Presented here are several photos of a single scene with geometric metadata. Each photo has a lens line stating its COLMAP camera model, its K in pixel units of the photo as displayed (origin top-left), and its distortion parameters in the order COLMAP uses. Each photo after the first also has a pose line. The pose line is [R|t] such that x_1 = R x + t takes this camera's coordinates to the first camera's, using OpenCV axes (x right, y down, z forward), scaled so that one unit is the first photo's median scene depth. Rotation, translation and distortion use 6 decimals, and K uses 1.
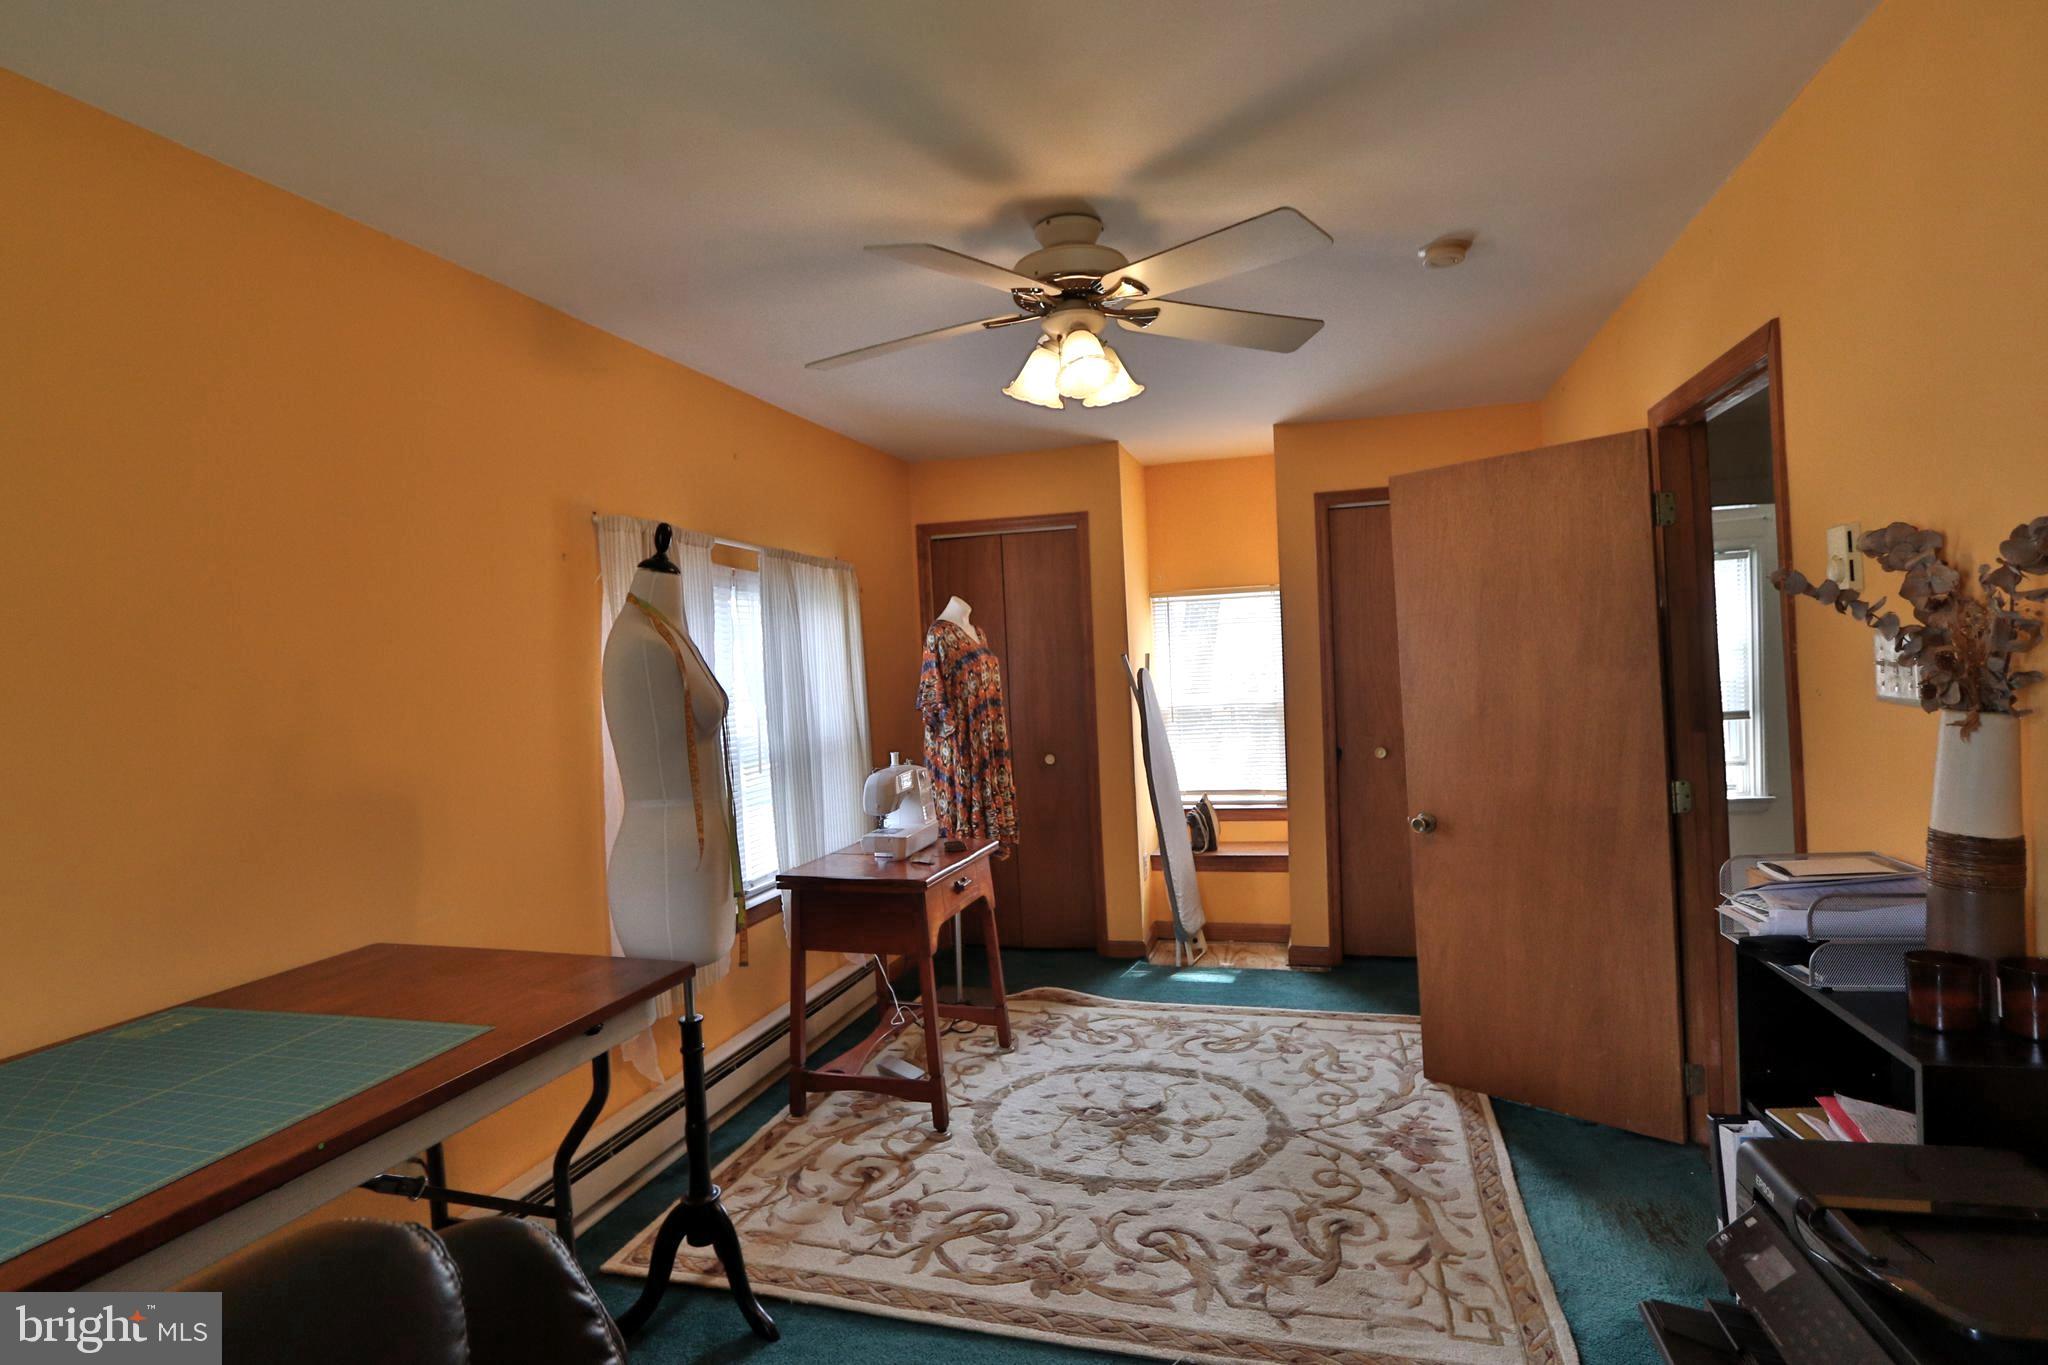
lens RADIAL K [[1079.5, 0, 1021.6], [0, 1079.5, 681.4], [0, 0, 1]] dist [-0.015060, 0.003633]
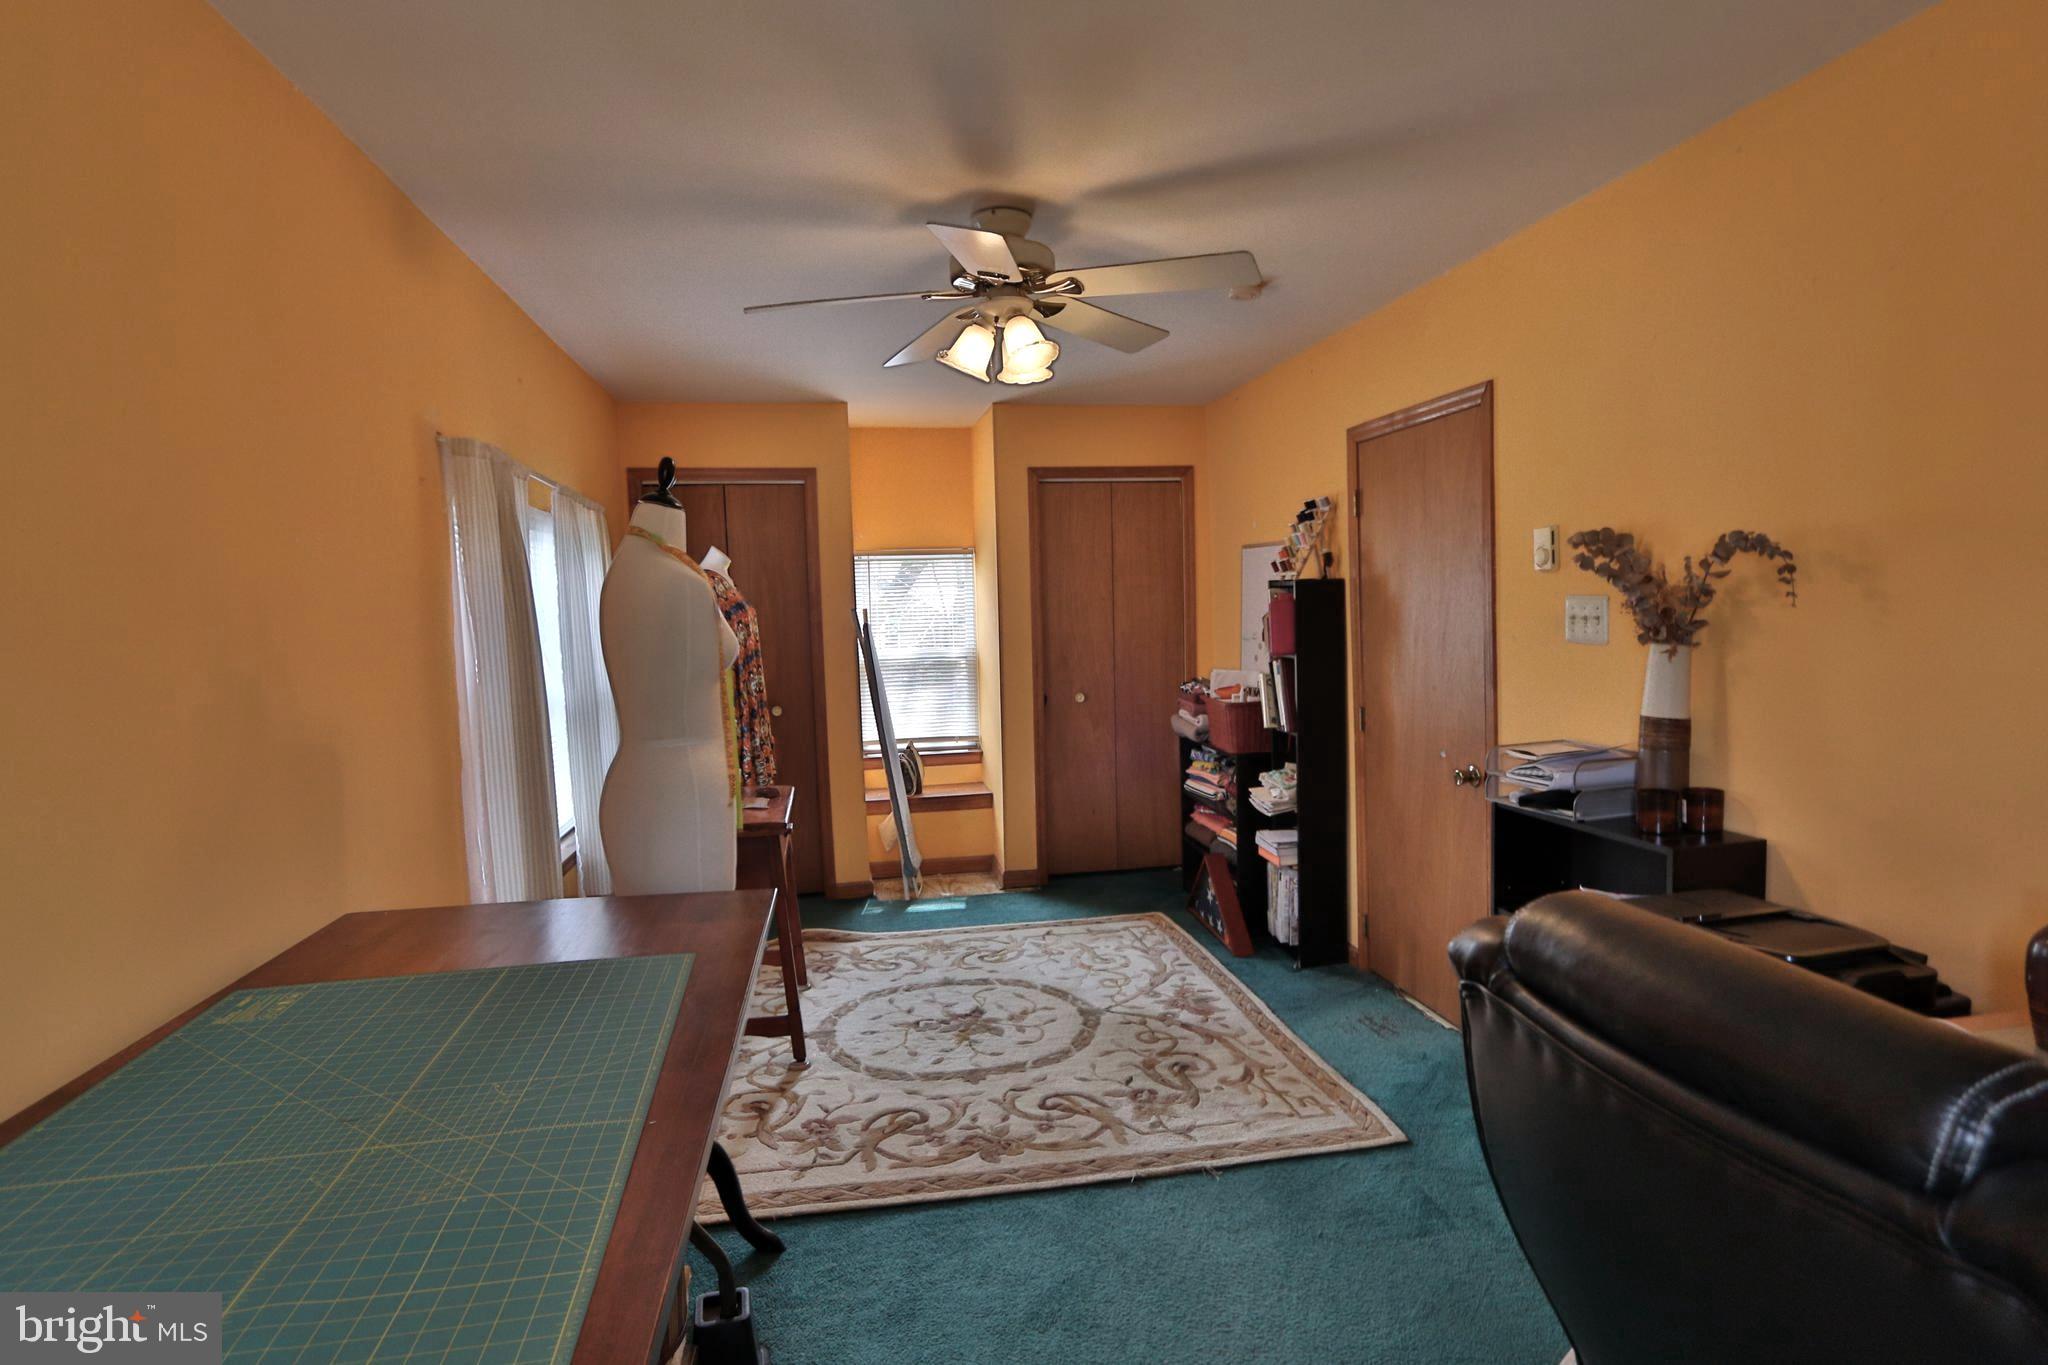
lens RADIAL K [[1079.5, 0, 1056.6], [0, 1079.5, 685.9], [0, 0, 1]] dist [-0.015060, 0.003633]
pose [[0.890951, -0.014715, 0.453861, -0.337572], [-0.002967, 0.999265, 0.038221, 0.014898], [-0.454090, -0.035400, 0.890252, -0.029039]]
